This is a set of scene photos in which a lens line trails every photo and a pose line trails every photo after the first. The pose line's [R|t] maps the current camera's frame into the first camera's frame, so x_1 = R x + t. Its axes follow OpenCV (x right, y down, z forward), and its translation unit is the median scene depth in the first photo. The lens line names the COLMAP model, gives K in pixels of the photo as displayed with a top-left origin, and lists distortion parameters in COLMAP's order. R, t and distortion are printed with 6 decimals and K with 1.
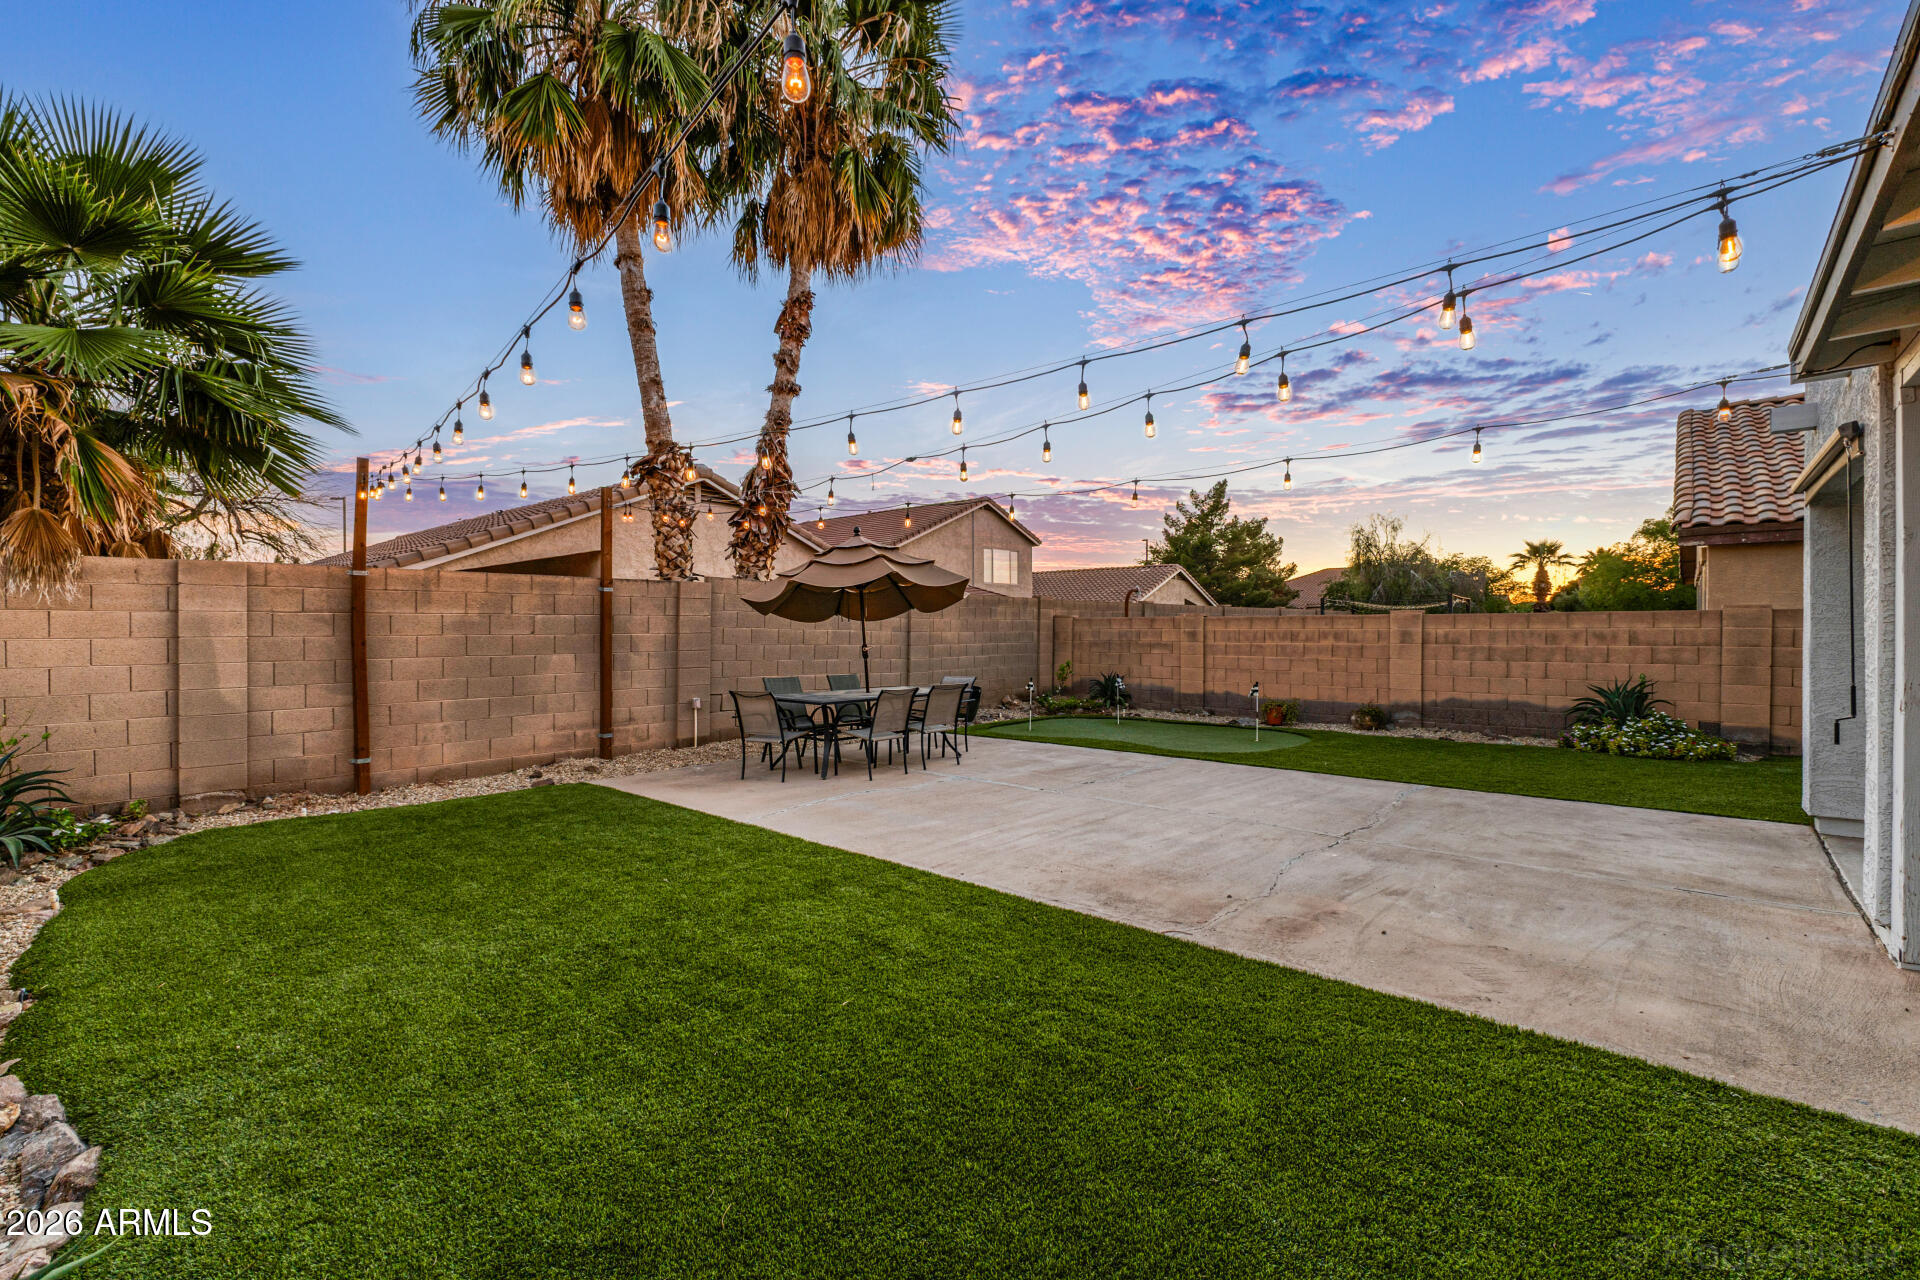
lens RADIAL K [[758.2, 0, 963.6], [0, 758.2, 634.0], [0, 0, 1]] dist [0.000832, 0.000038]
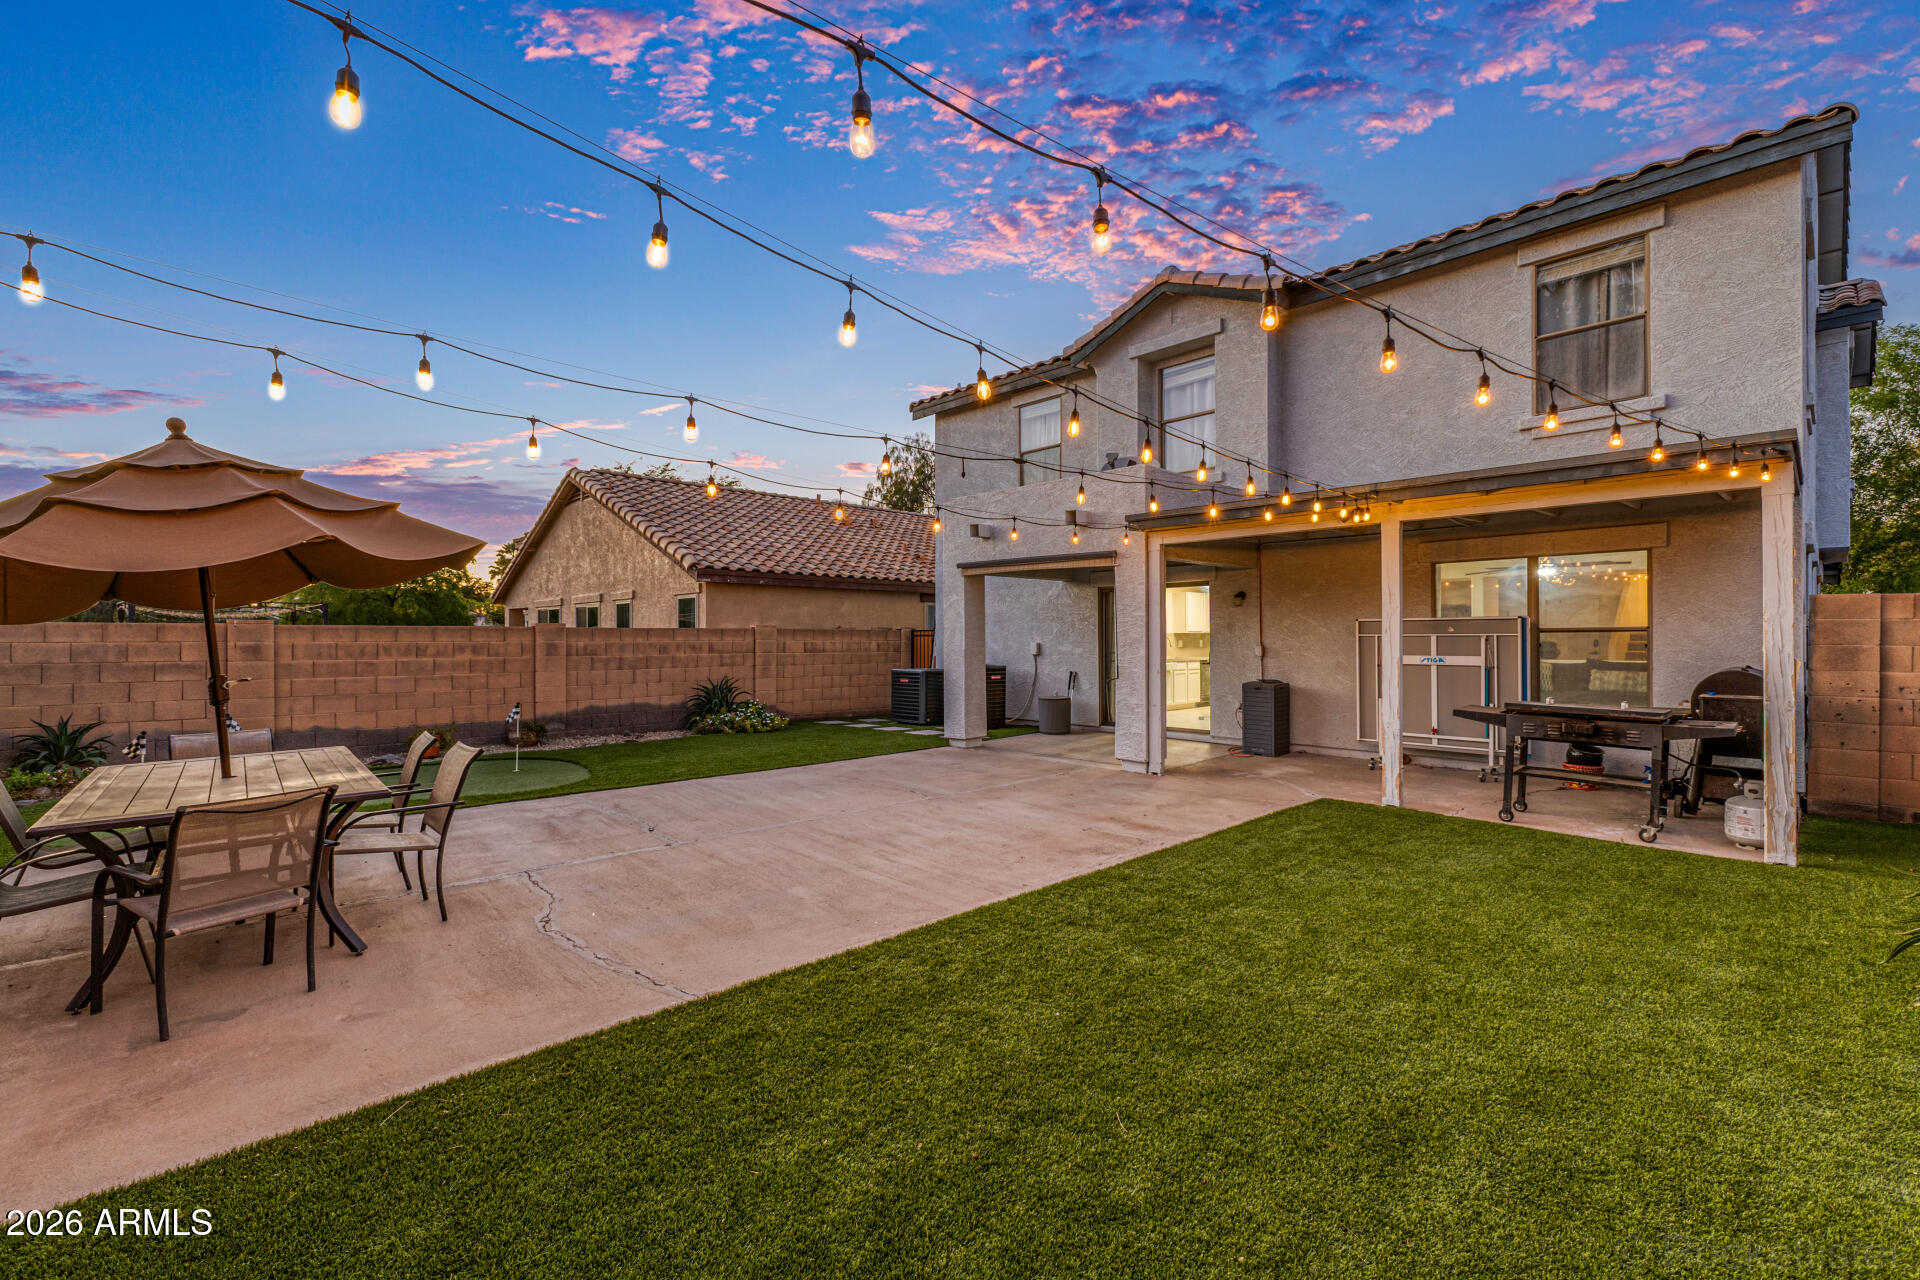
lens RADIAL K [[758.2, 0, 961.1], [0, 758.2, 639.8], [0, 0, 1]] dist [0.000832, 0.000038]
pose [[0.171469, 0.001388, 0.985189, -0.337492], [0.008918, 0.999956, -0.002961, -0.001343], [-0.985149, 0.009294, 0.171449, 0.307239]]
